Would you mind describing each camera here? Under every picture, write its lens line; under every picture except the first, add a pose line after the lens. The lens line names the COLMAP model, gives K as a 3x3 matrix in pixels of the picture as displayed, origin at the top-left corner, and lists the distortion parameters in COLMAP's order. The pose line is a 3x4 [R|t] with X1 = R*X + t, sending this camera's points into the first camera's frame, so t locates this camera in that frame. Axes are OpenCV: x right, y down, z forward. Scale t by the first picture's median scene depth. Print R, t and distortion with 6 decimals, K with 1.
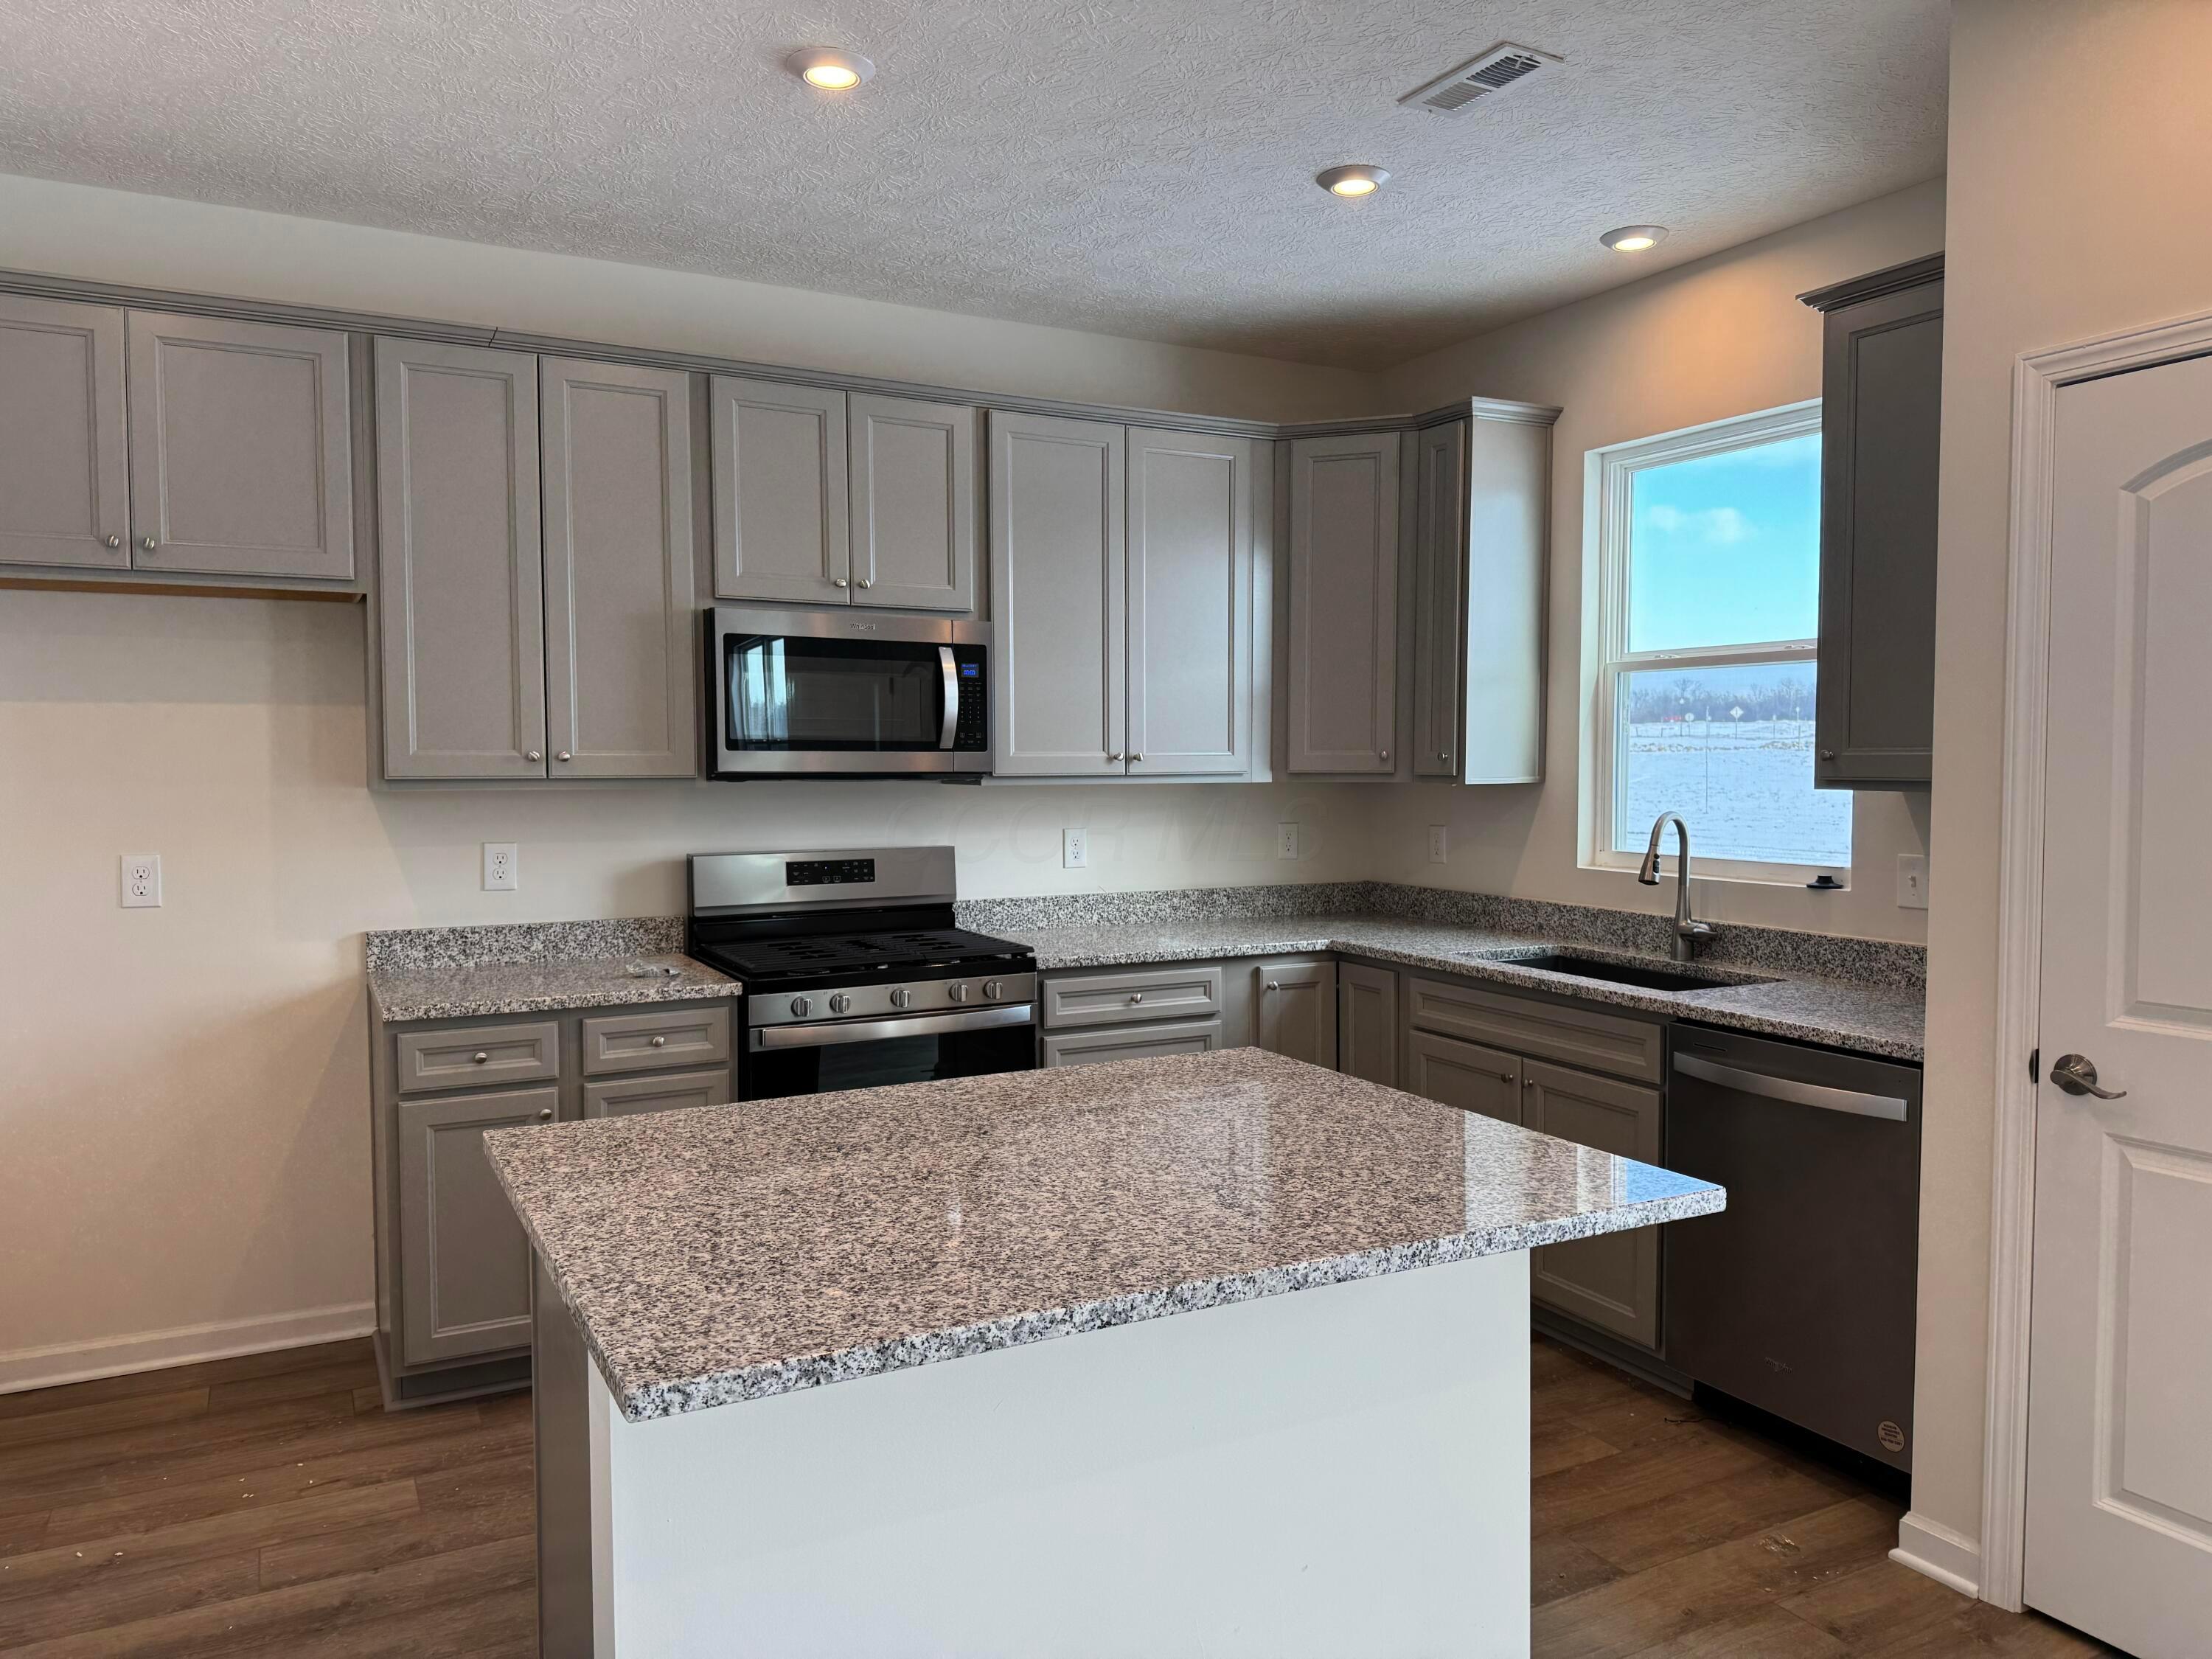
lens RADIAL K [[1547.7, 0, 1092.1], [0, 1547.7, 836.6], [0, 0, 1]] dist [0.035865, -0.045713]
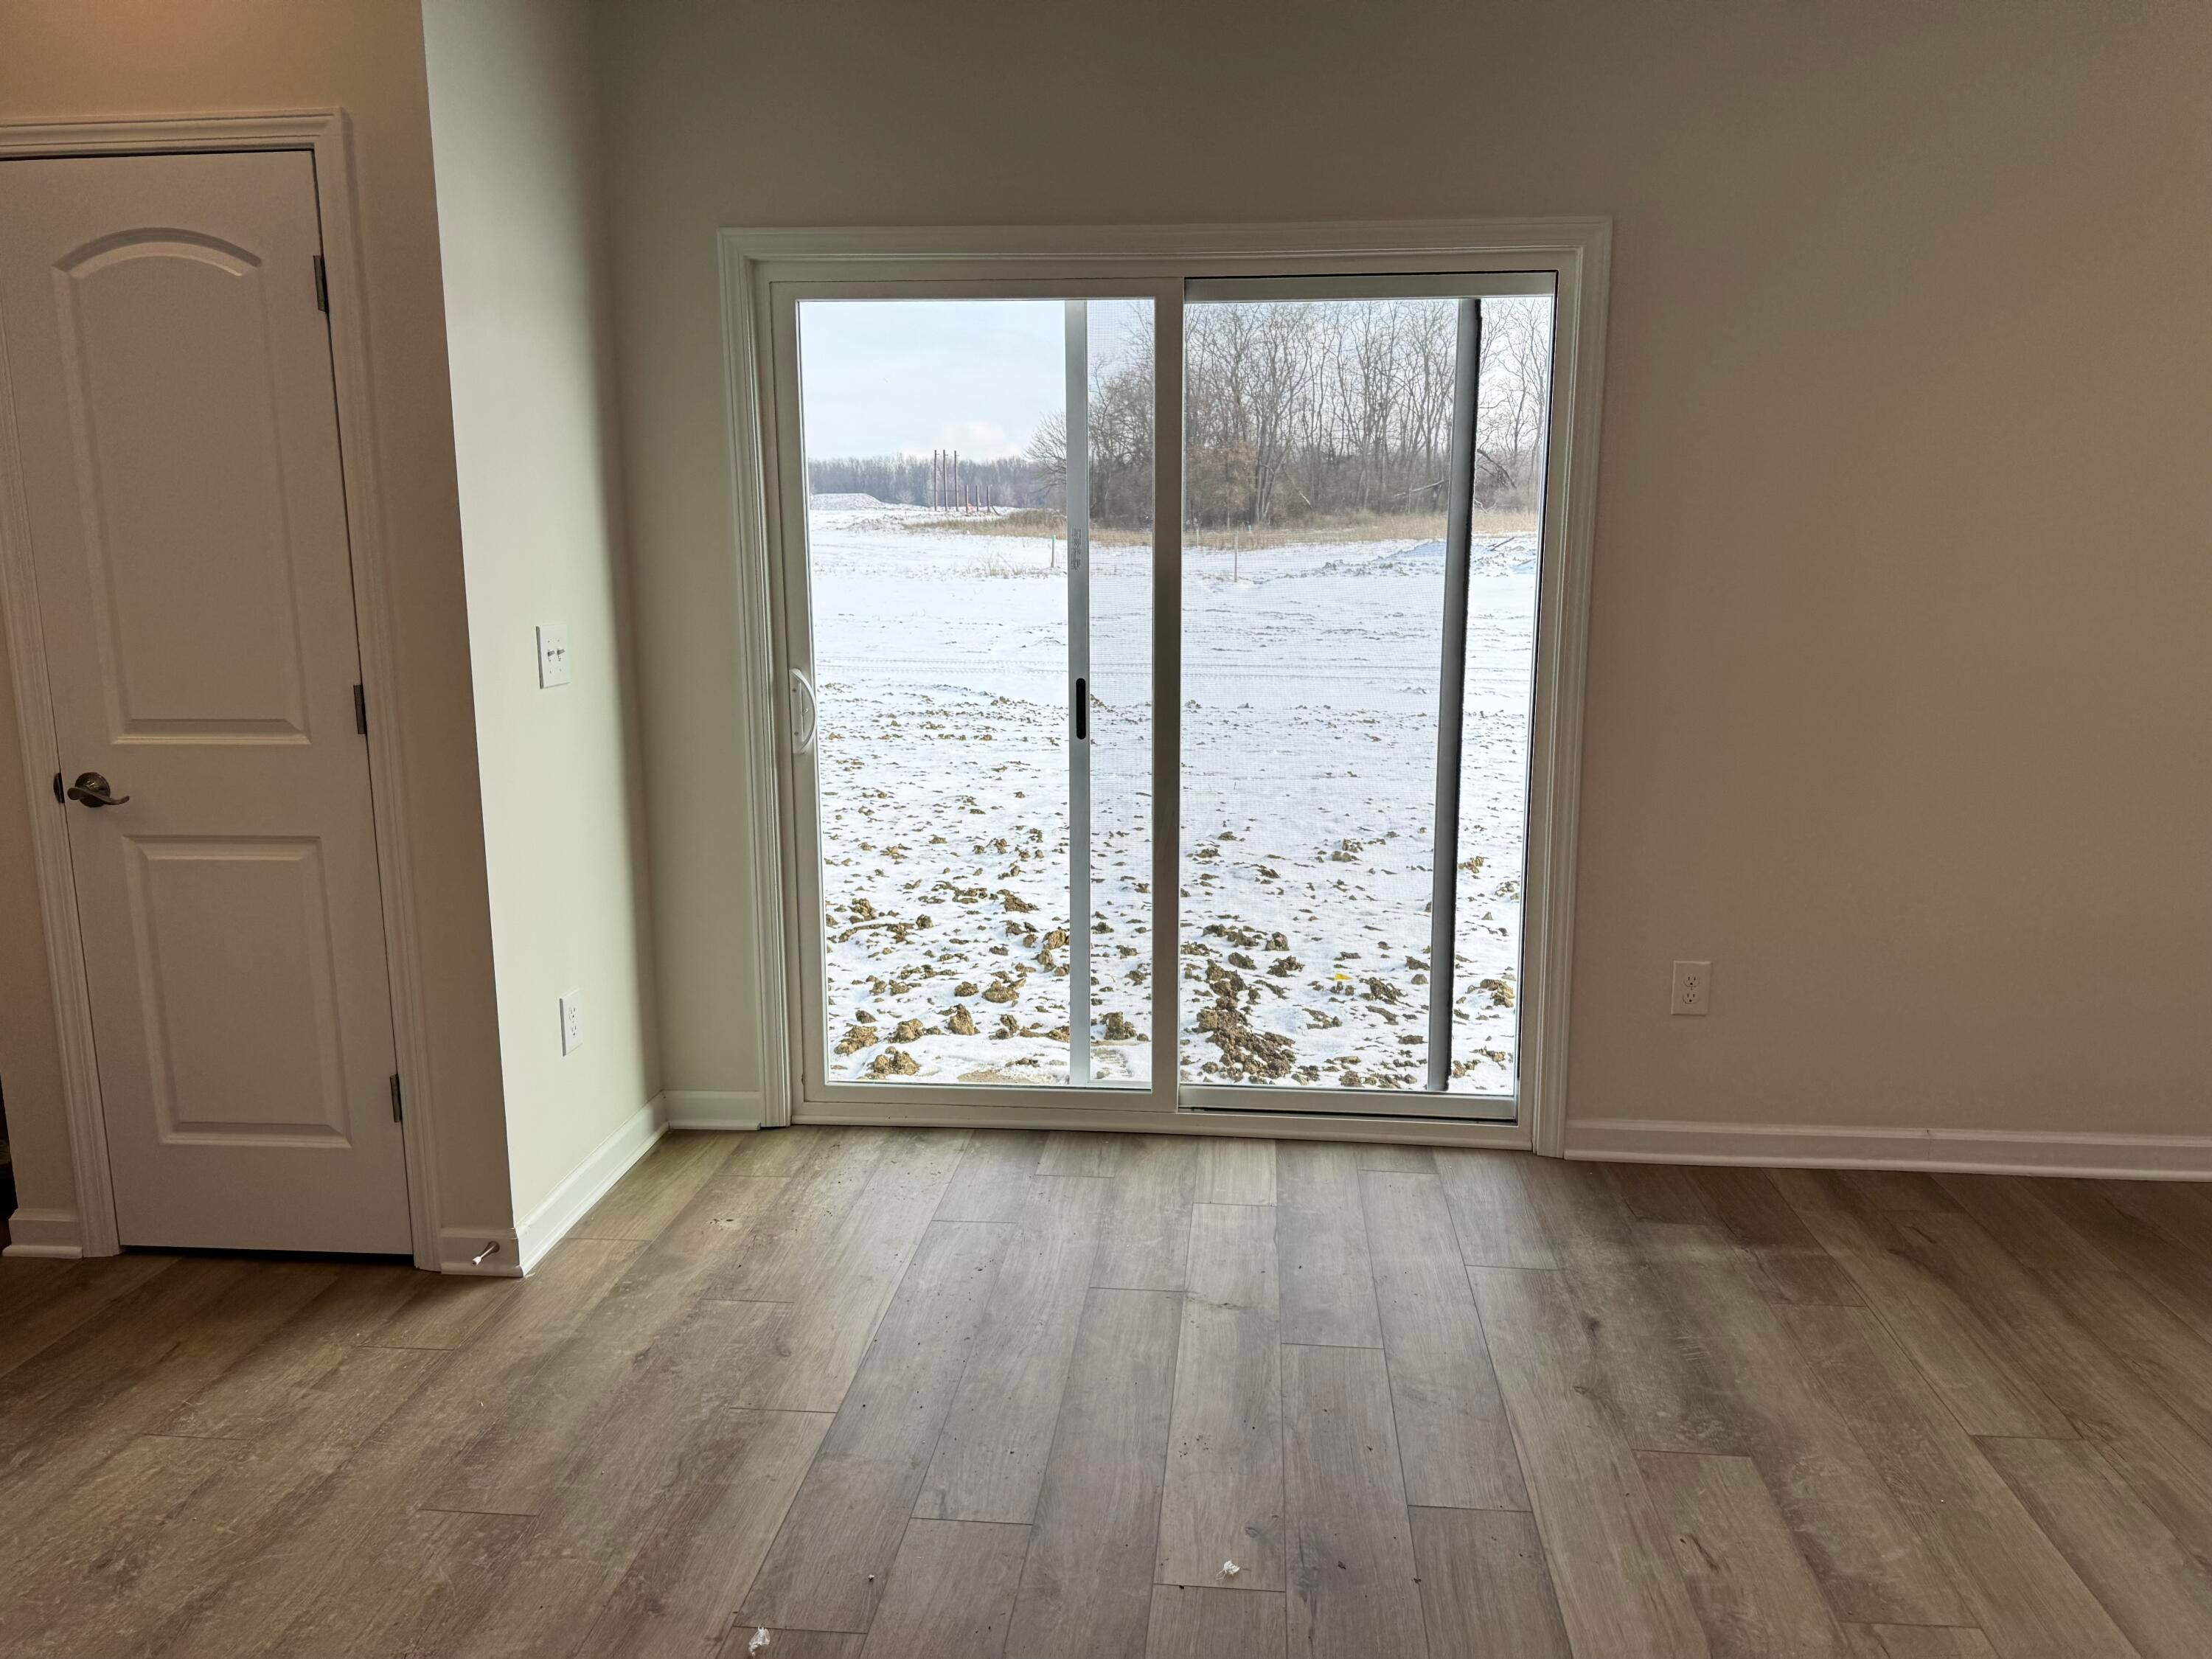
lens RADIAL K [[1547.7, 0, 1115.0], [0, 1547.7, 816.9], [0, 0, 1]] dist [0.035865, -0.045713]
pose [[0.533791, -0.148241, 0.832522, 0.047478], [0.046321, 0.988162, 0.146255, 0.025461], [-0.844347, -0.039506, 0.534338, -0.164726]]
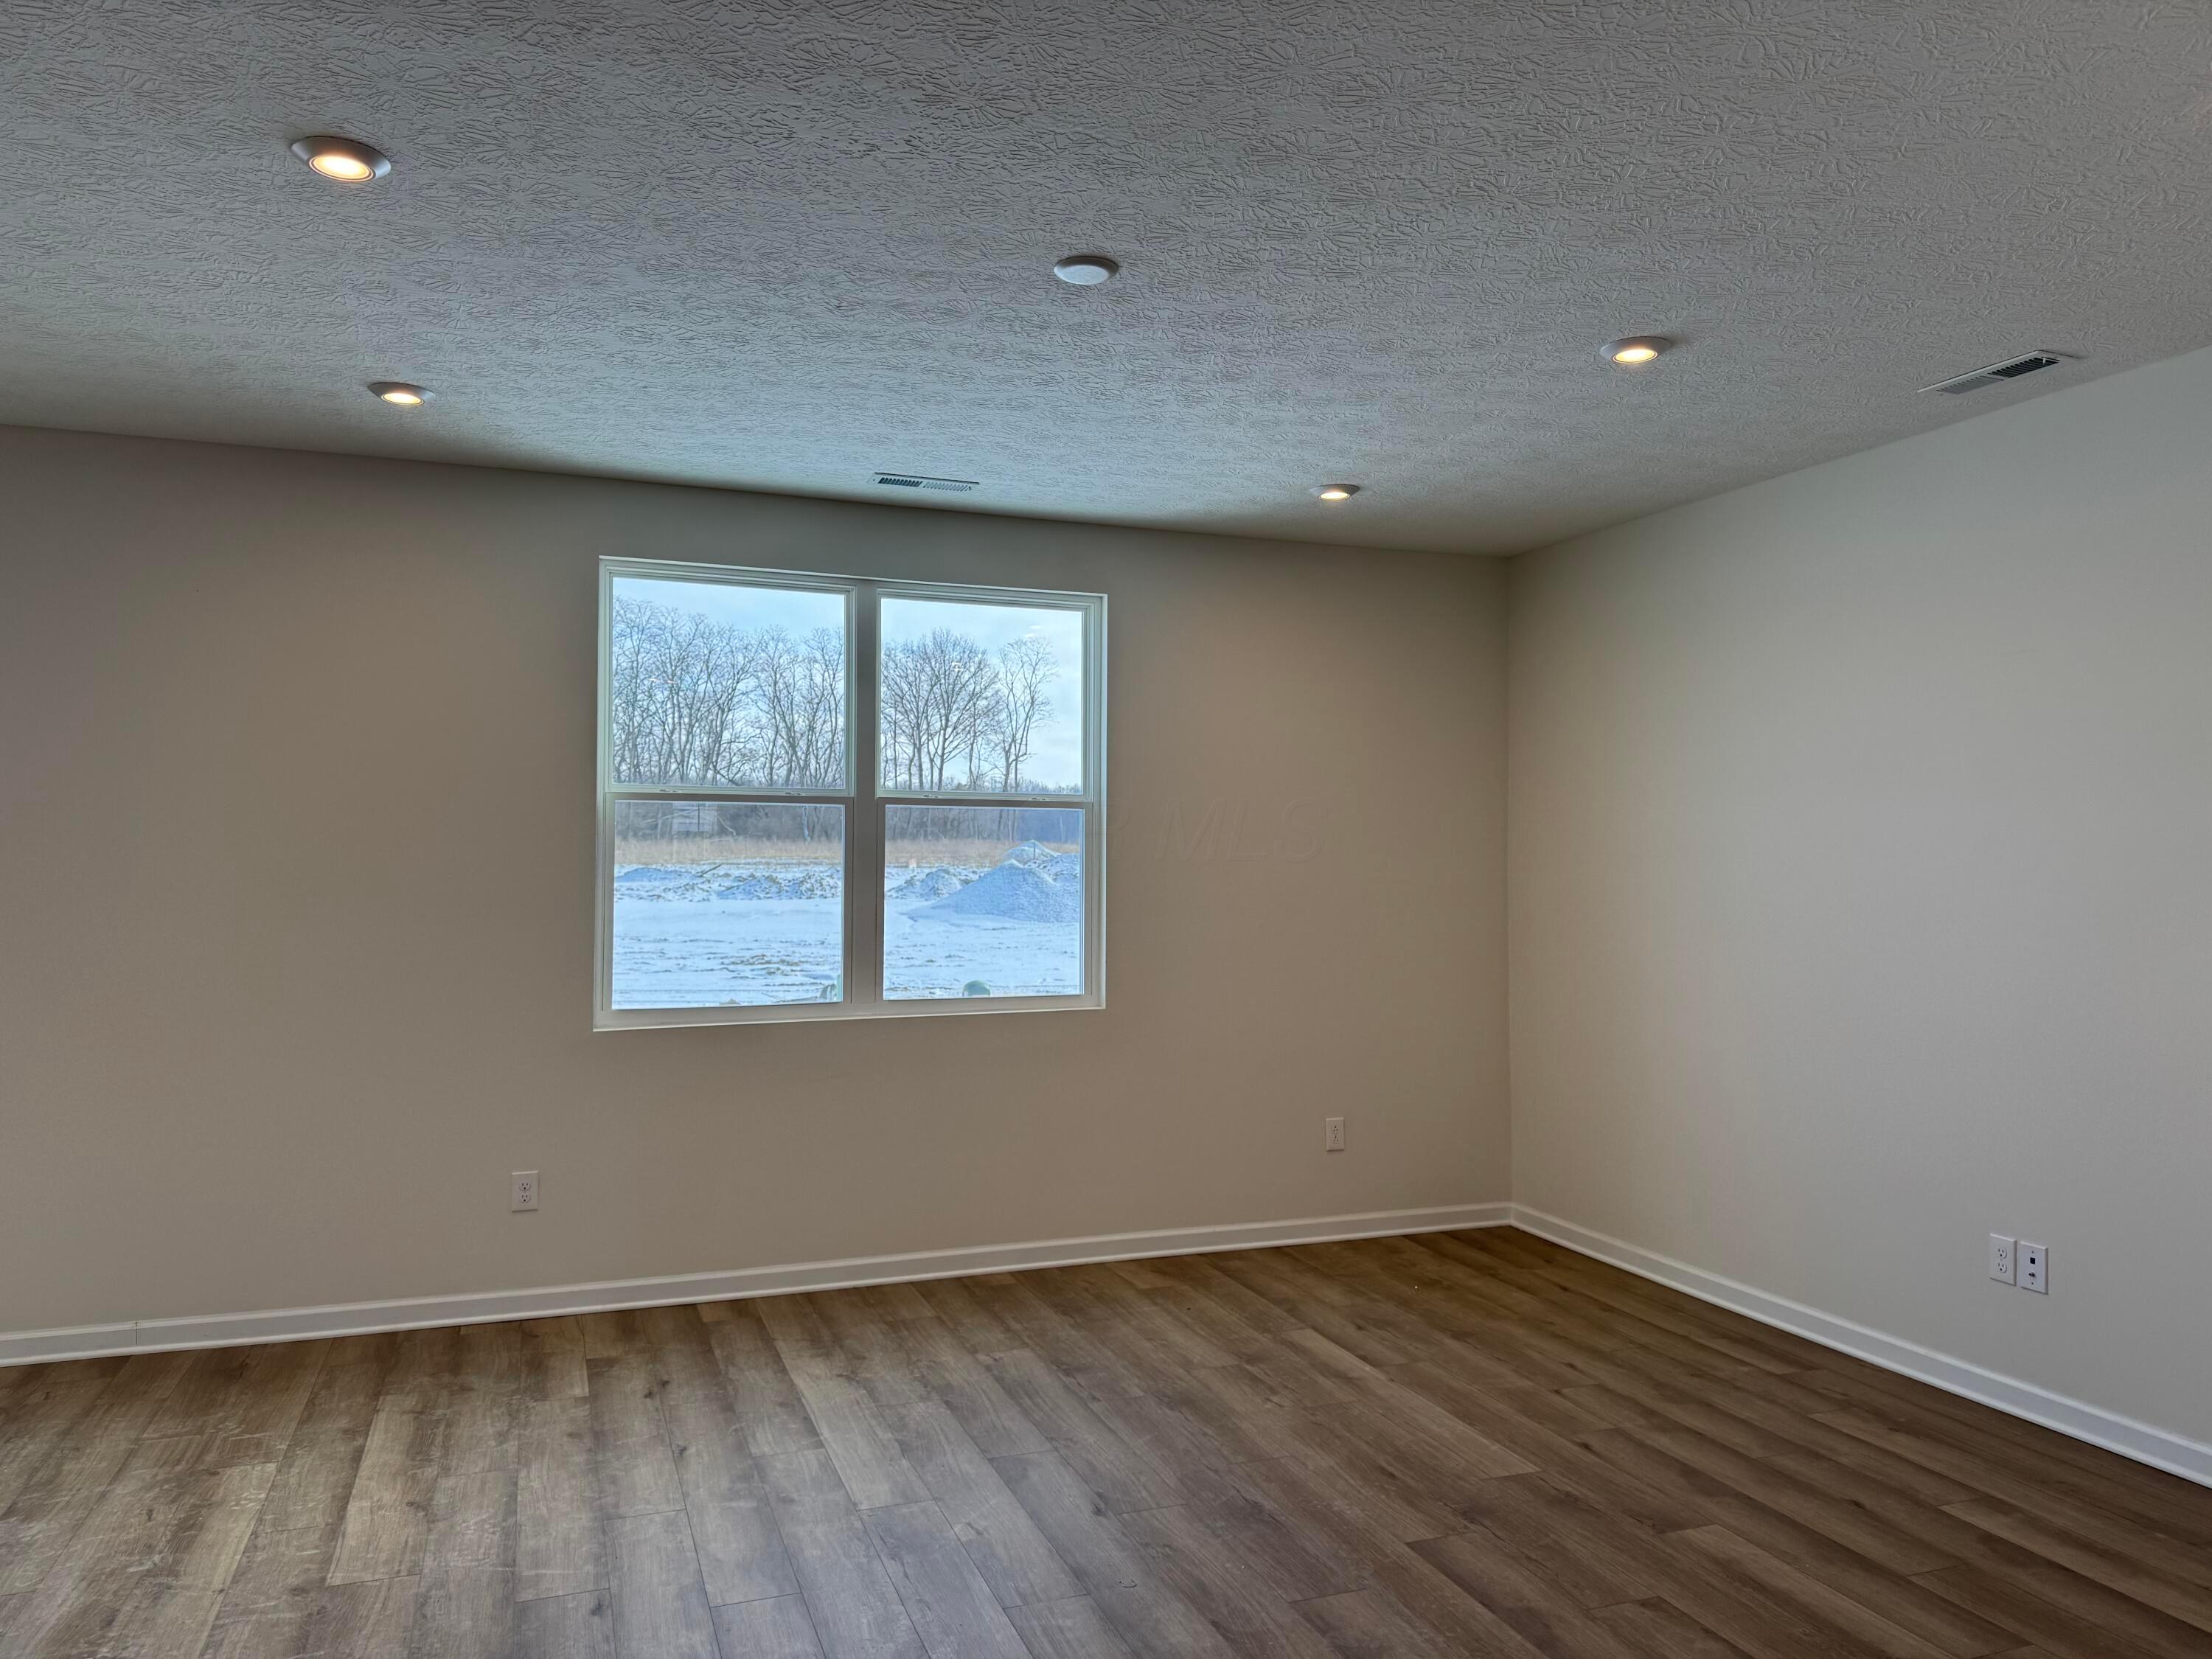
lens RADIAL K [[1547.7, 0, 1134.3], [0, 1547.7, 749.2], [0, 0, 1]] dist [0.035865, -0.045713]
pose [[0.126320, 0.075556, 0.989108, -0.103411], [0.050138, 0.995335, -0.082434, 0.054936], [-0.990722, 0.060005, 0.121942, -1.015246]]
